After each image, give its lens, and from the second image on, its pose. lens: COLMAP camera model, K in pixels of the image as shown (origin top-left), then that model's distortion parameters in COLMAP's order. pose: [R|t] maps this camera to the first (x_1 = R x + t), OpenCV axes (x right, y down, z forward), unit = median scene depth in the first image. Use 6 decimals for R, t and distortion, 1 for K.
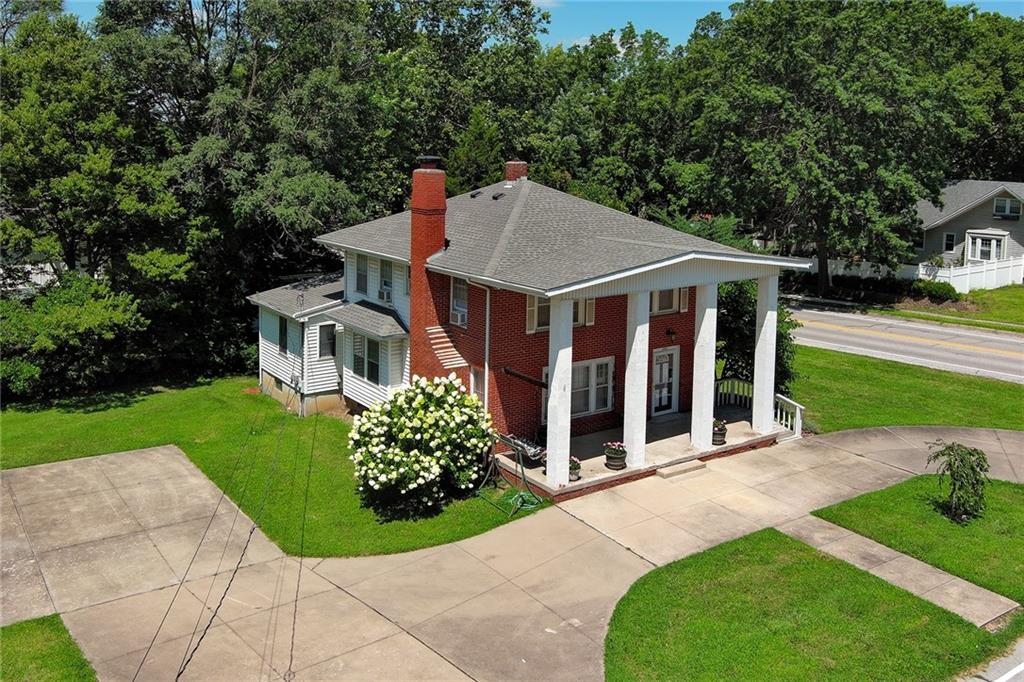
lens RADIAL K [[932.3, 0, 505.9], [0, 932.3, 270.6], [0, 0, 1]] dist [0.007475, 0.012309]
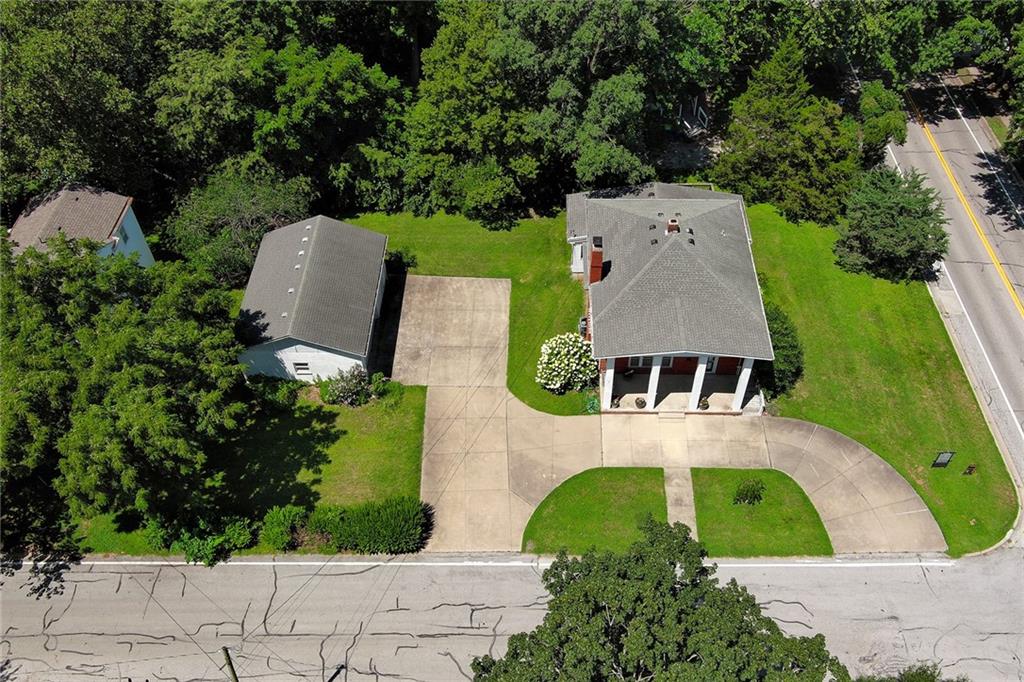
lens RADIAL K [[884.1, 0, 547.8], [0, 884.1, 360.0], [0, 0, 1]] dist [0.006582, -0.002580]
pose [[0.820417, 0.431990, -0.374568, 0.717534], [-0.085994, 0.740882, 0.666107, -1.335369], [0.565262, -0.514275, 0.644981, -0.479633]]
